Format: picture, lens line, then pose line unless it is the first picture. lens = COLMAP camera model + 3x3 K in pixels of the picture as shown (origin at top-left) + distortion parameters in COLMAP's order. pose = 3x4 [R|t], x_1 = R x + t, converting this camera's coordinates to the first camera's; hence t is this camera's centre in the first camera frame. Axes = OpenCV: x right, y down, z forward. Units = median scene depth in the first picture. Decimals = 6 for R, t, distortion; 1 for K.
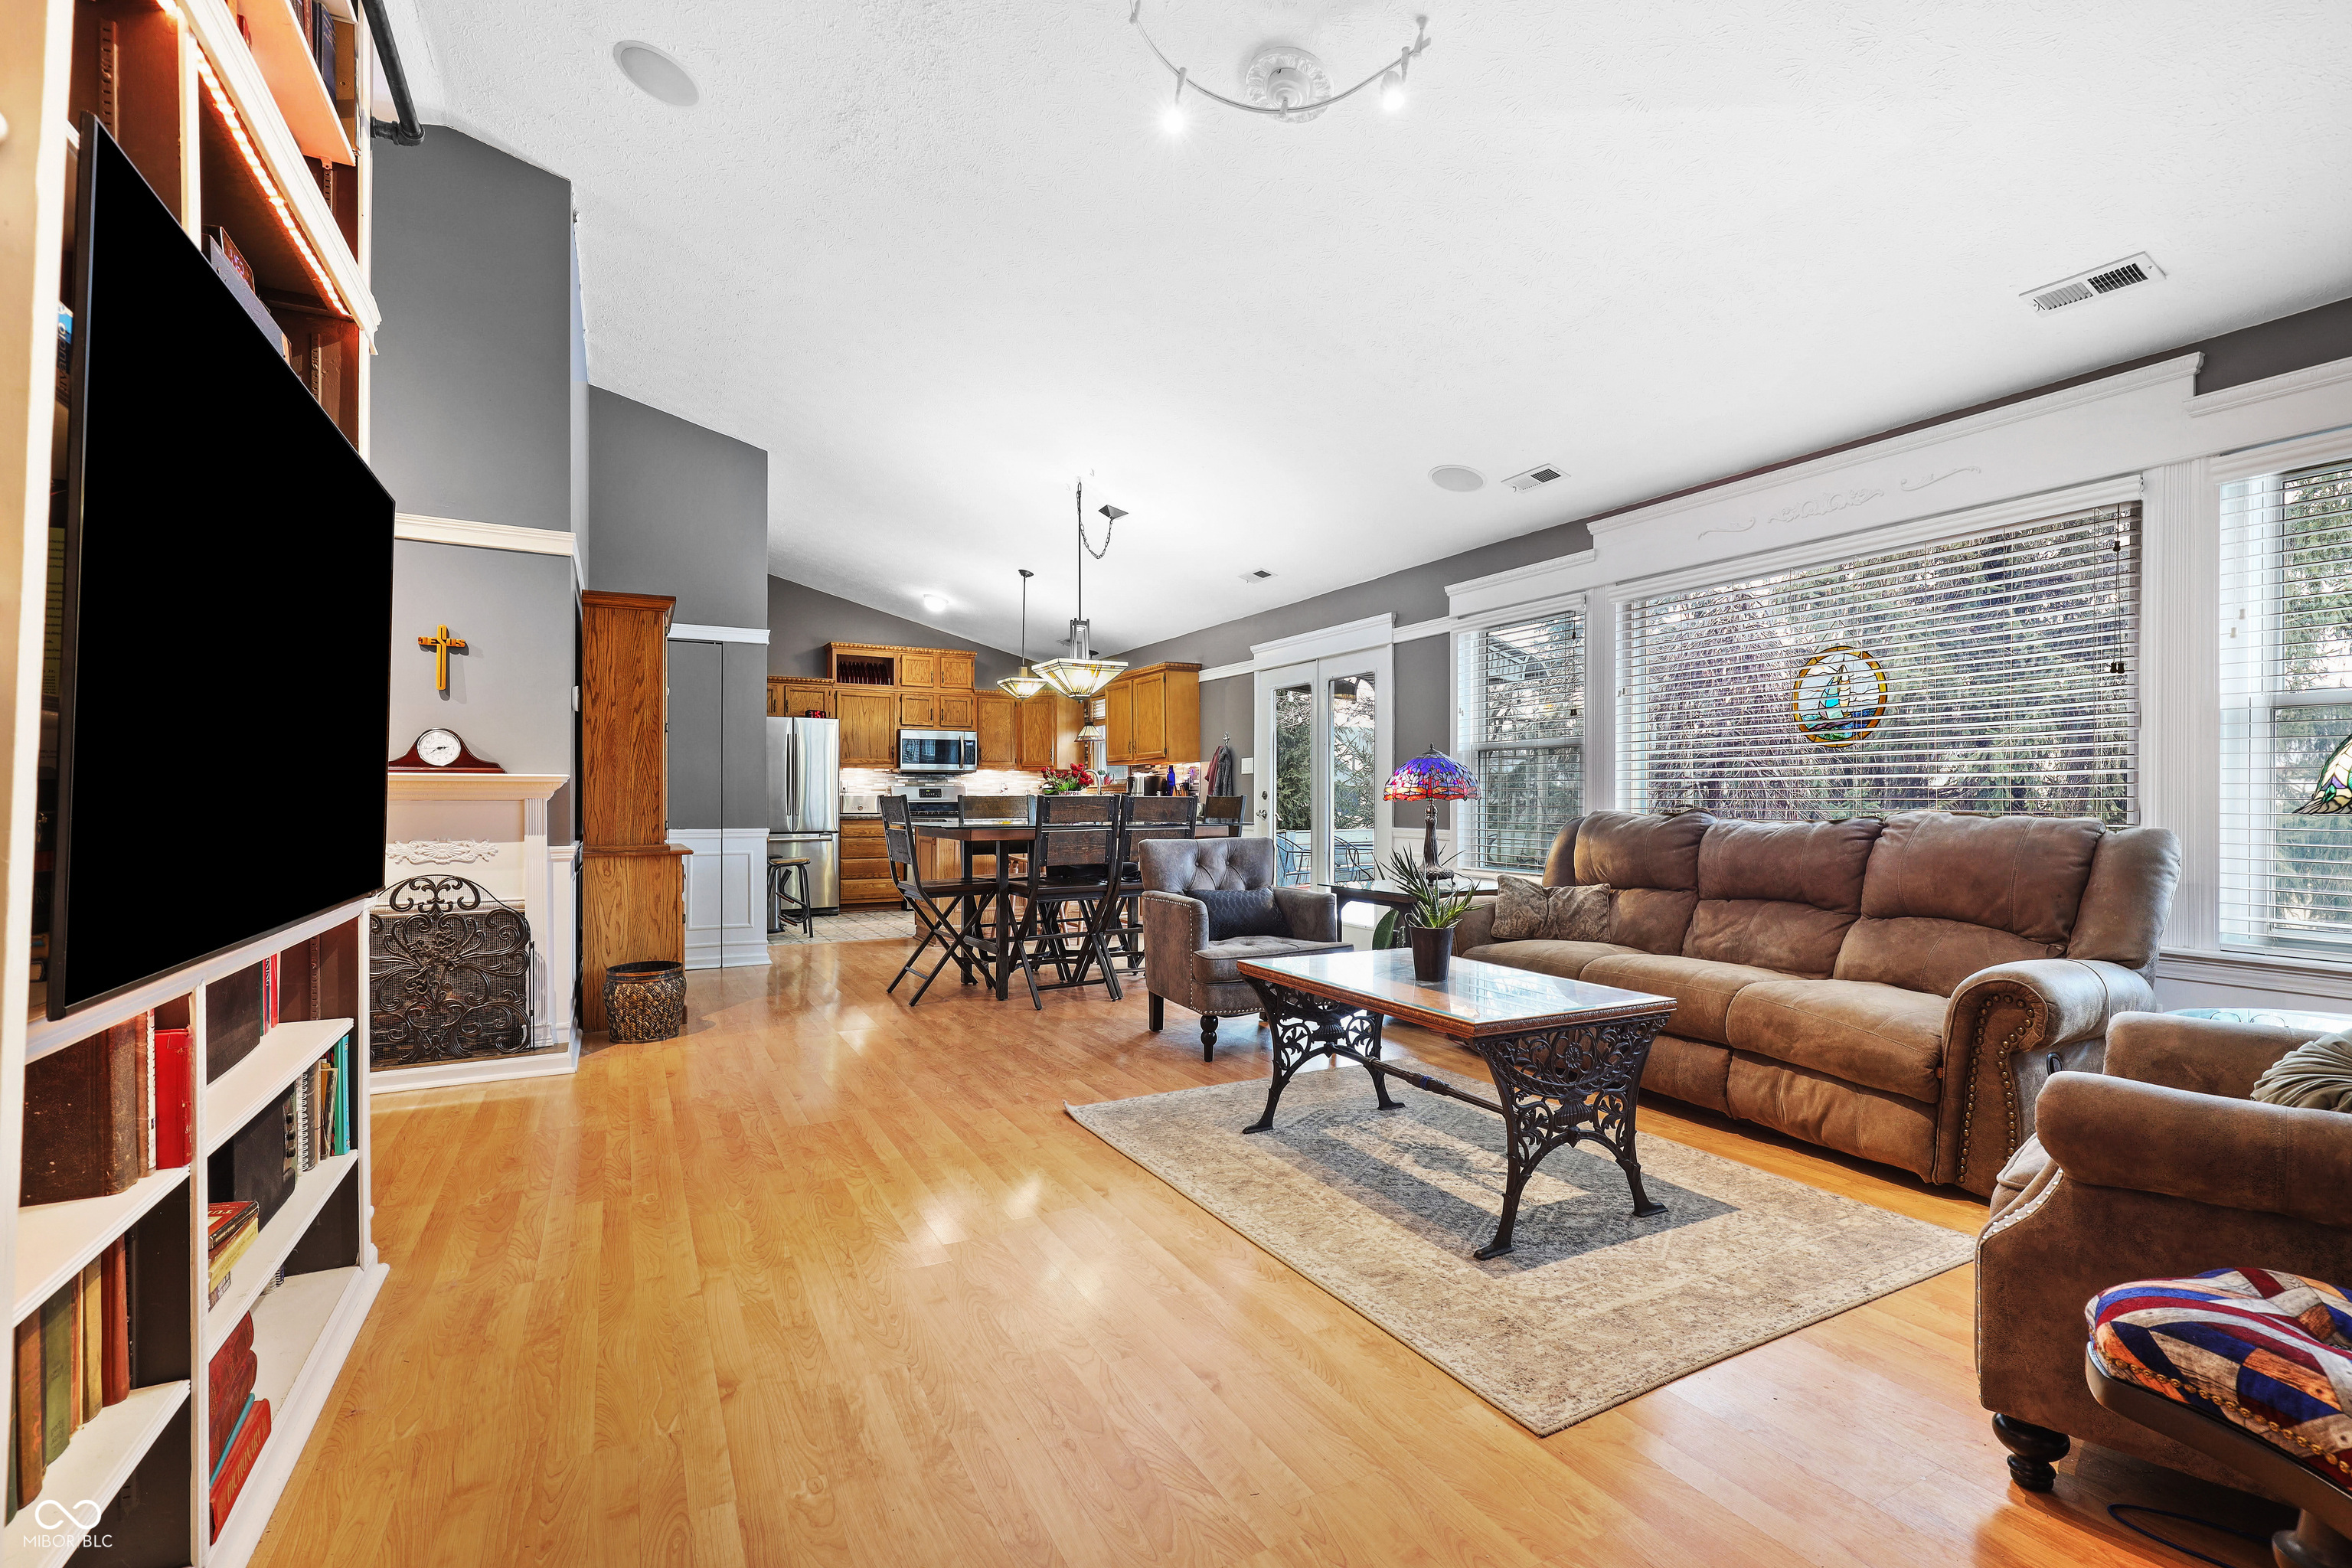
lens RADIAL K [[1056.2, 0, 1182.8], [0, 1056.2, 797.0], [0, 0, 1]] dist [-0.001042, 0.000030]
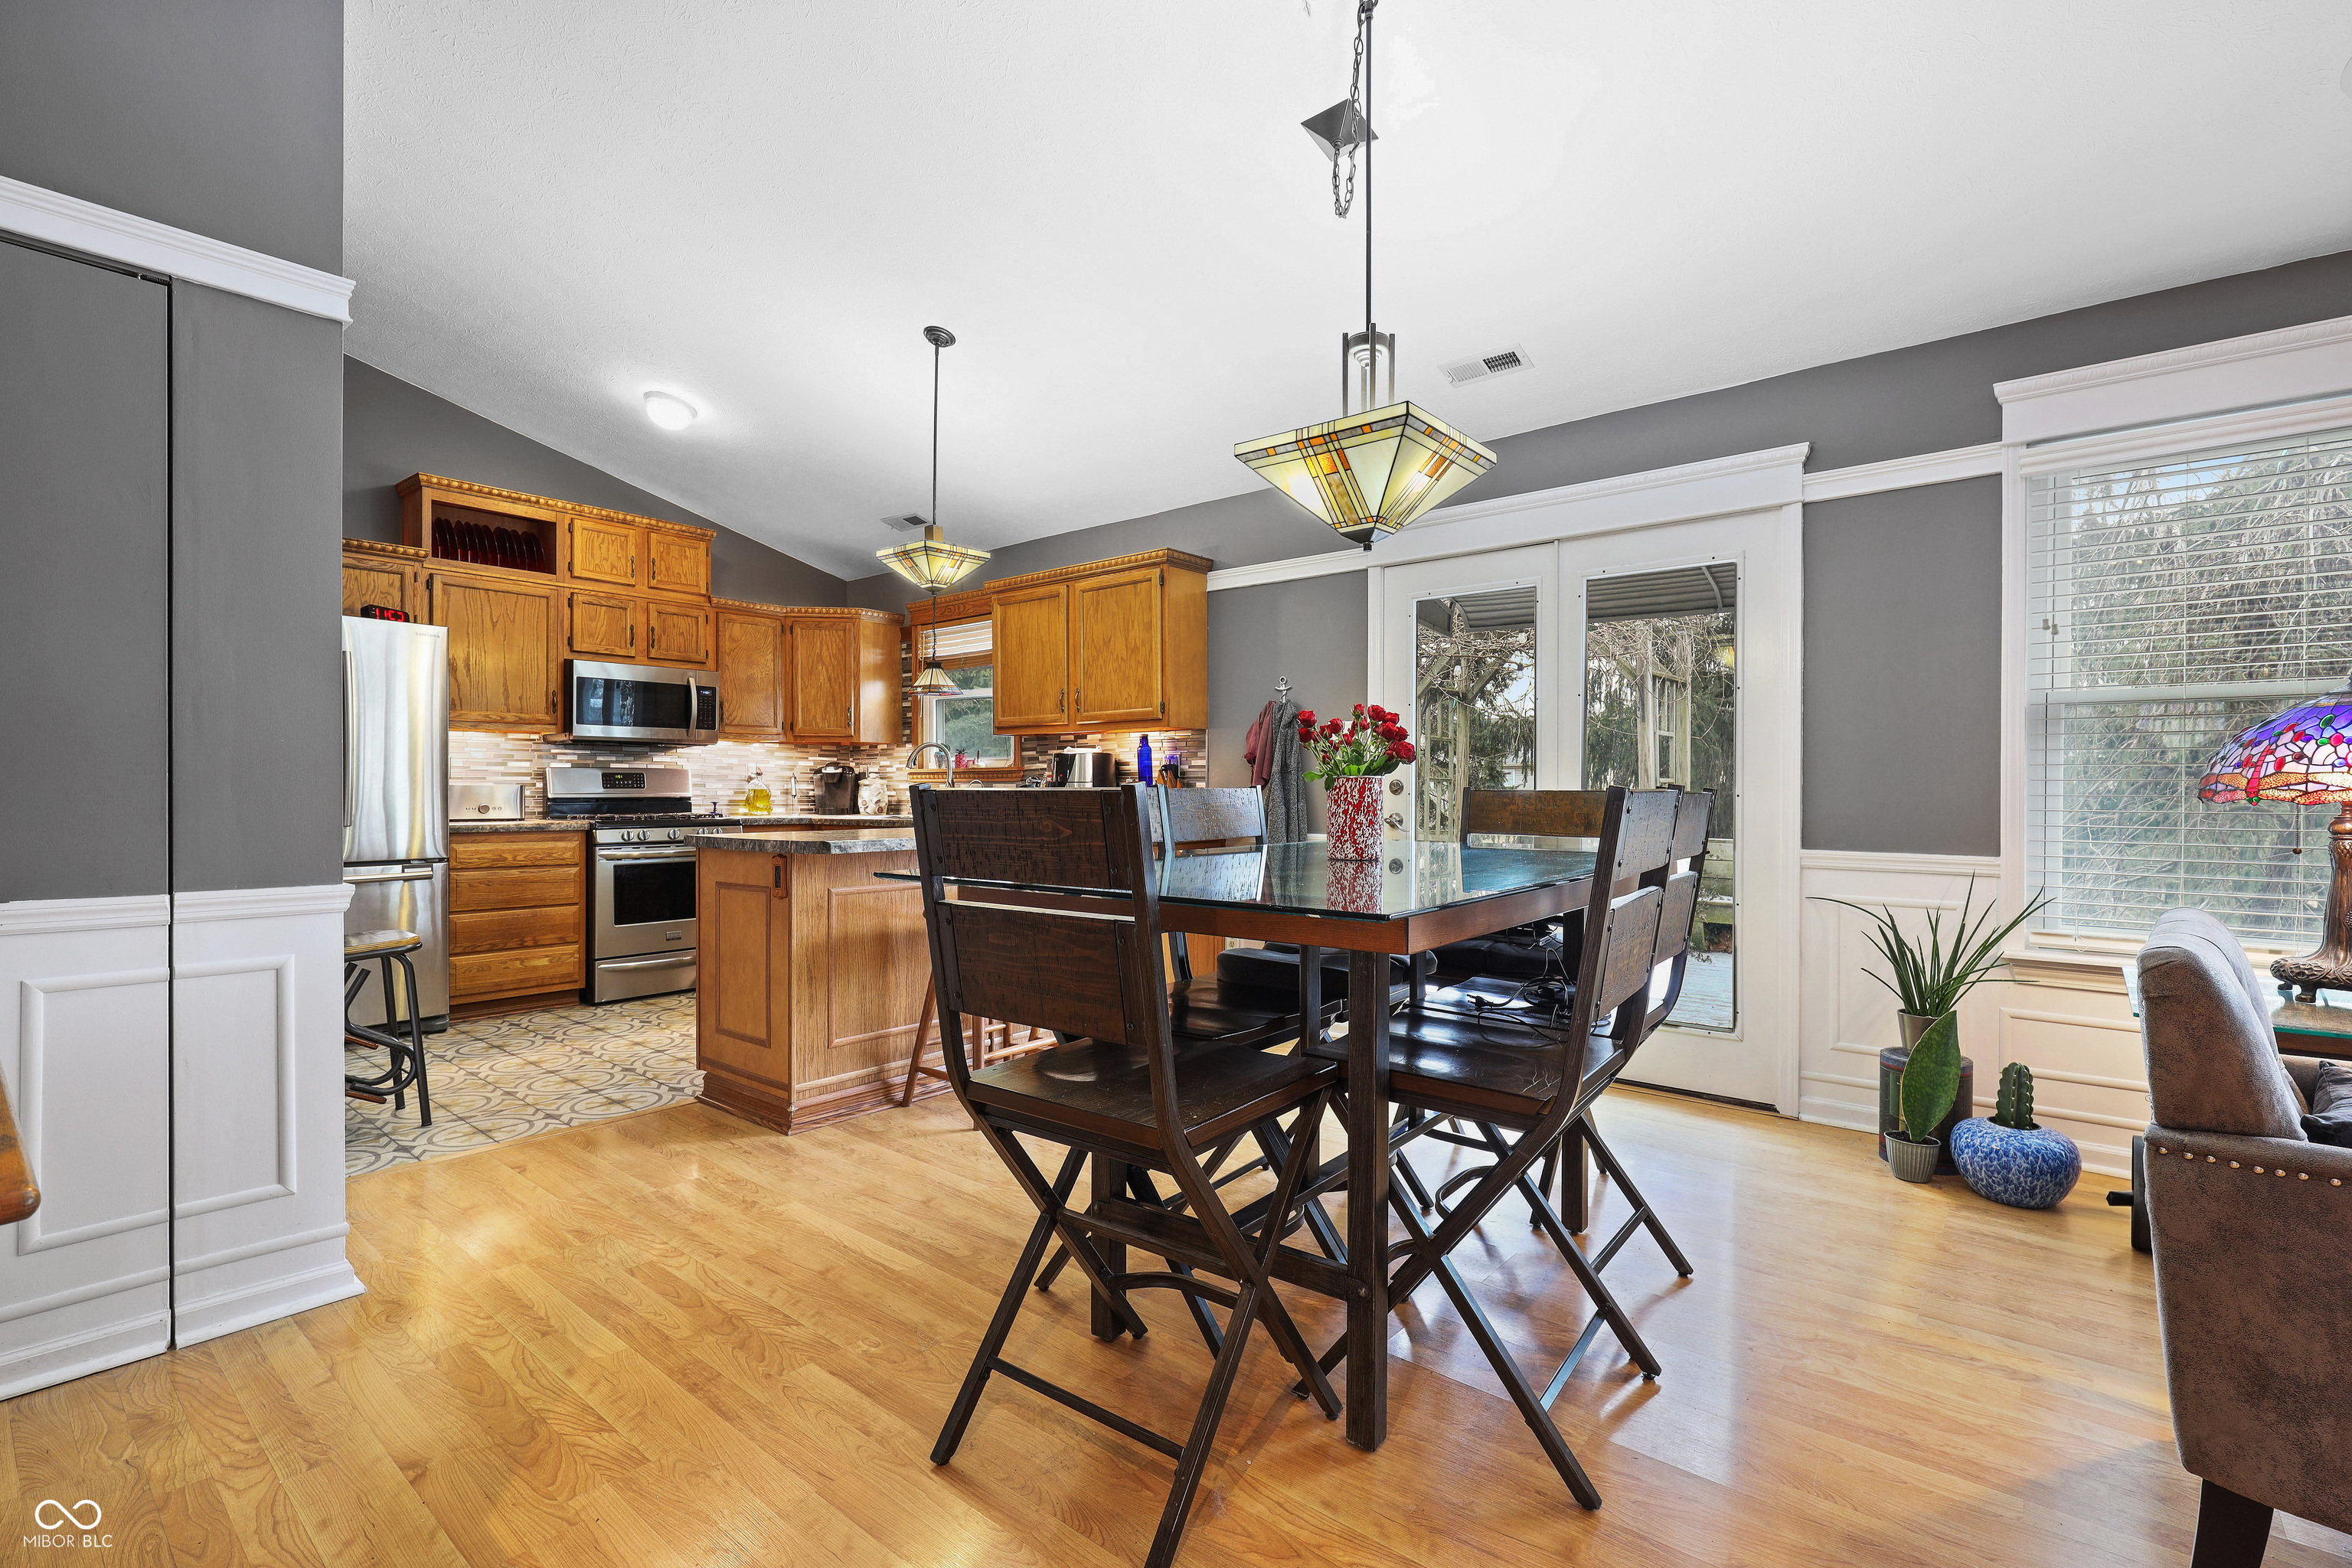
lens RADIAL K [[1054.1, 0, 1183.4], [0, 1054.1, 793.9], [0, 0, 1]] dist [-0.005834, -0.000497]
pose [[0.925396, -0.000467, 0.379002, -0.393523], [-0.002384, 0.999972, 0.007054, -0.002773], [-0.378994, -0.007431, 0.925369, 0.854417]]
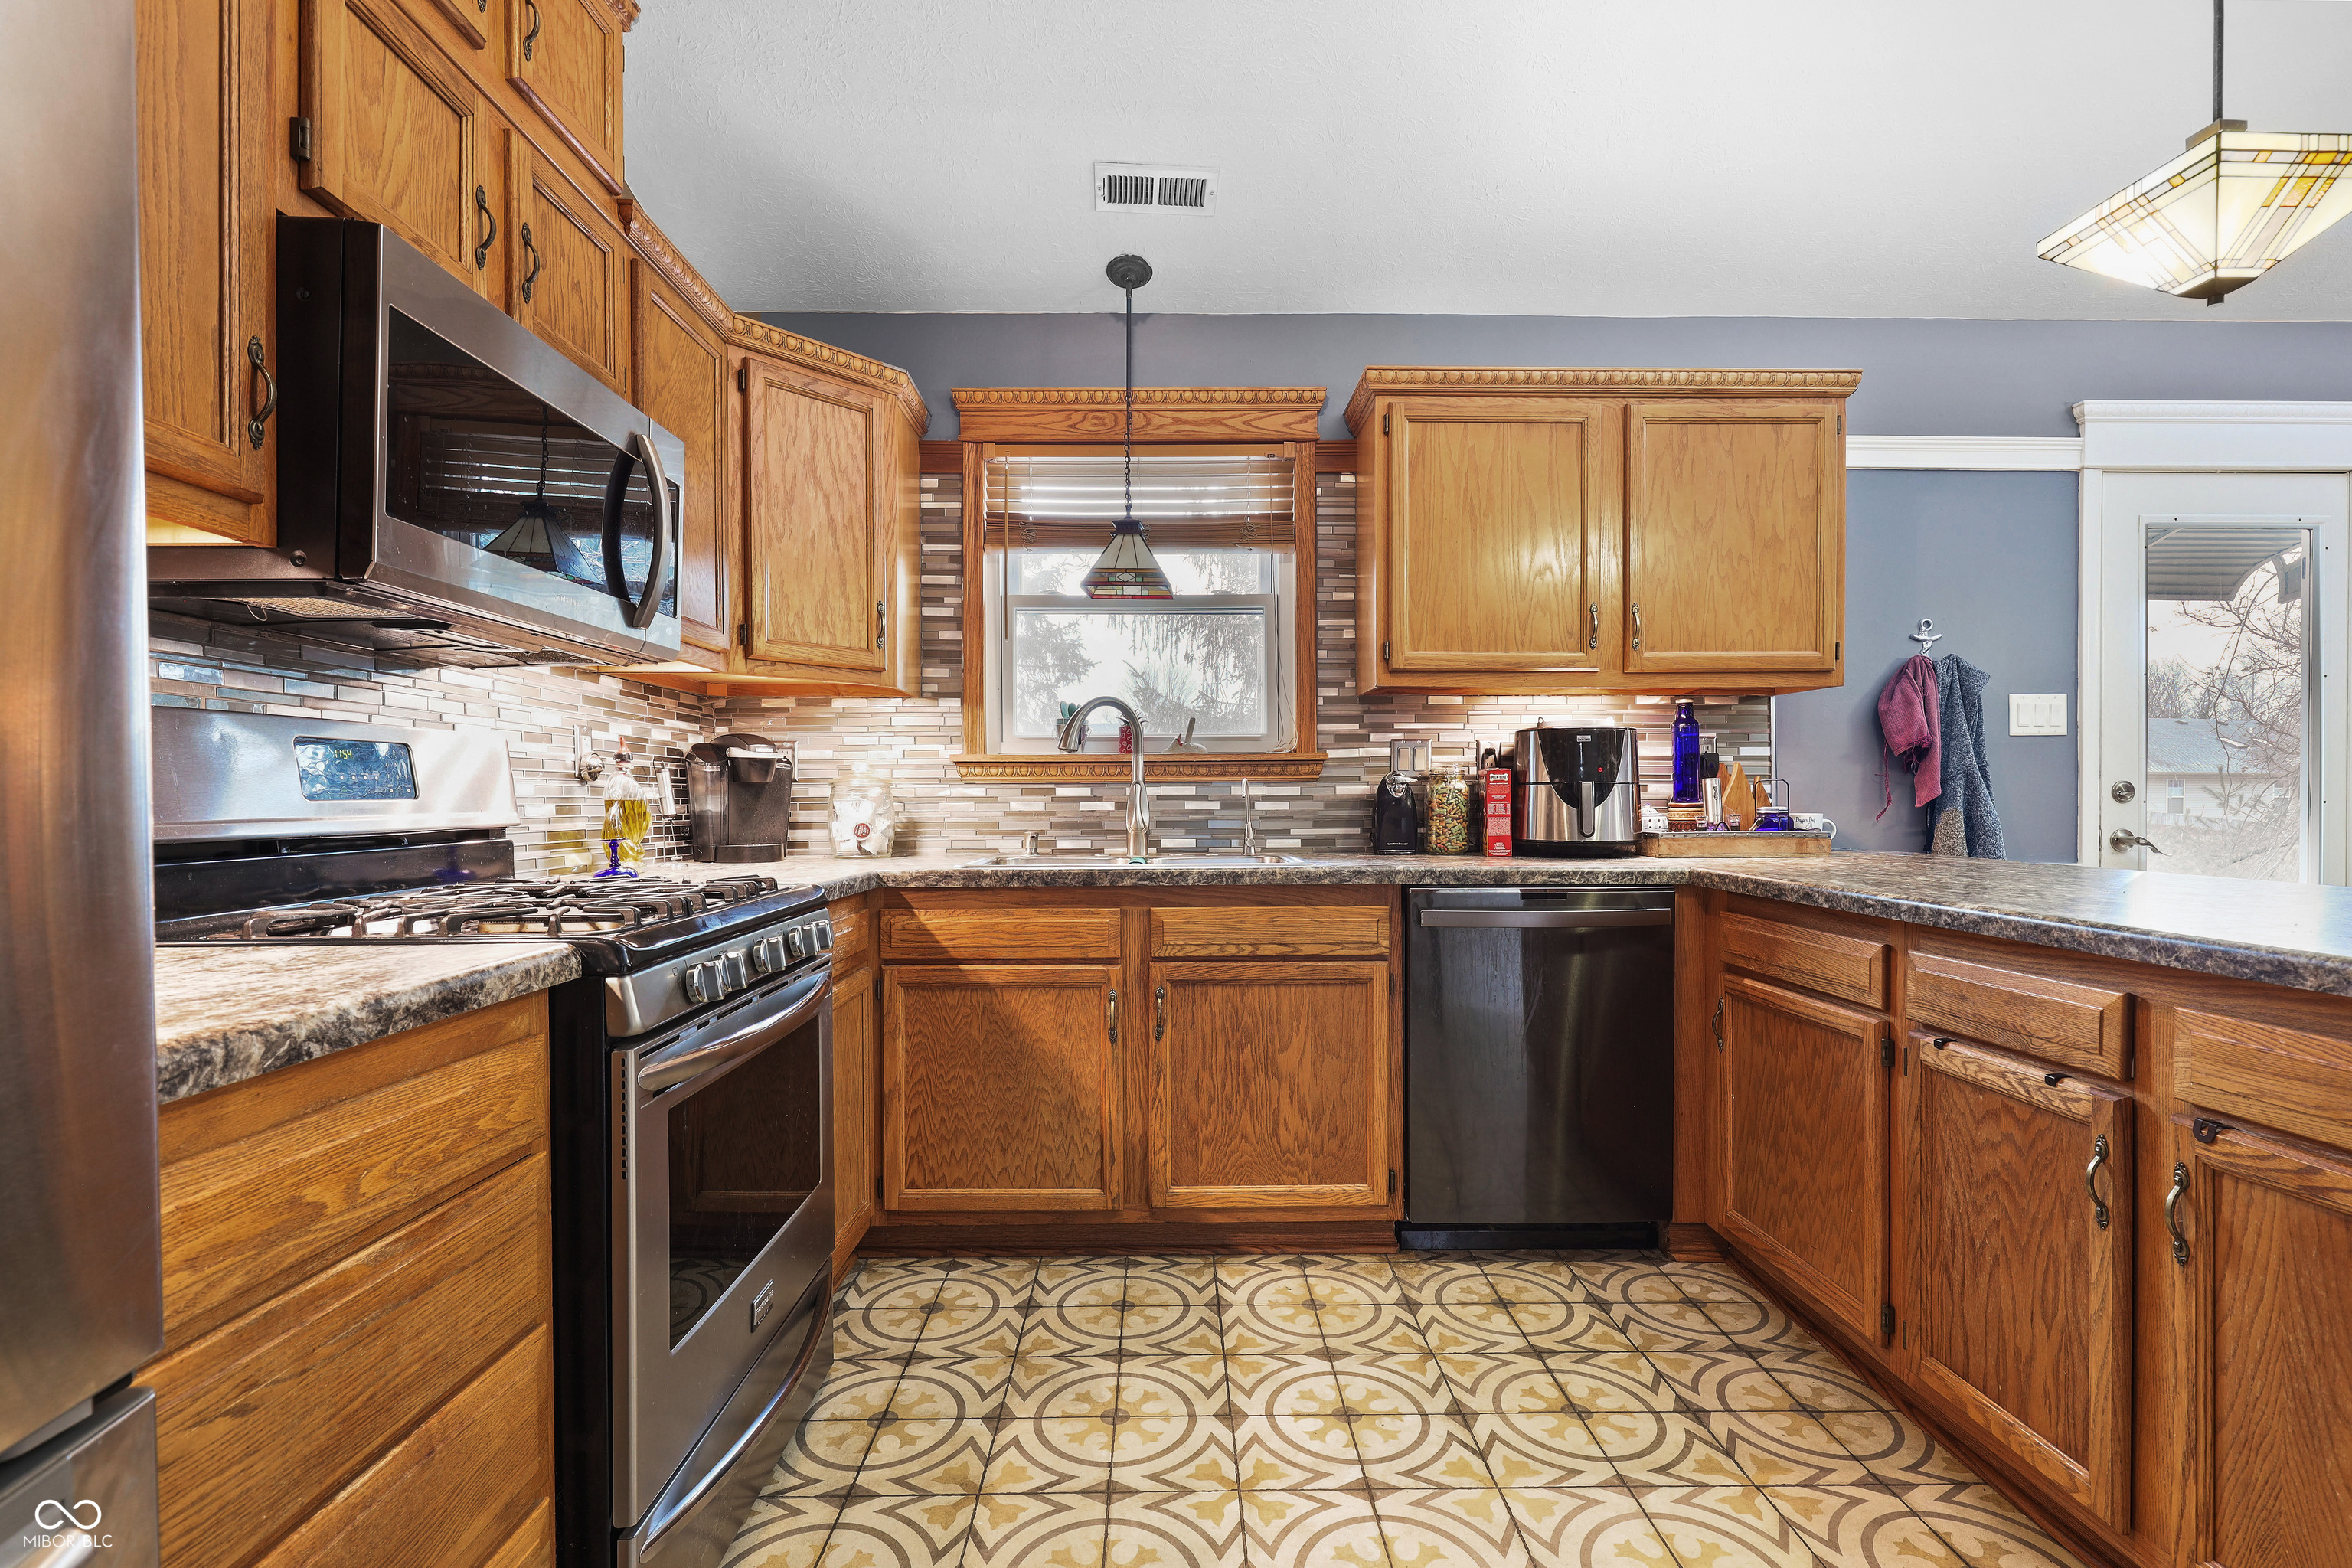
lens RADIAL K [[1072.6, 0, 1184.5], [0, 1072.6, 805.8], [0, 0, 1]] dist [0.000585, -0.000028]
pose [[0.454841, -0.008679, 0.890530, -0.710056], [-0.000660, 0.999949, 0.010083, -0.000241], [-0.890572, -0.005174, 0.454812, 1.845935]]
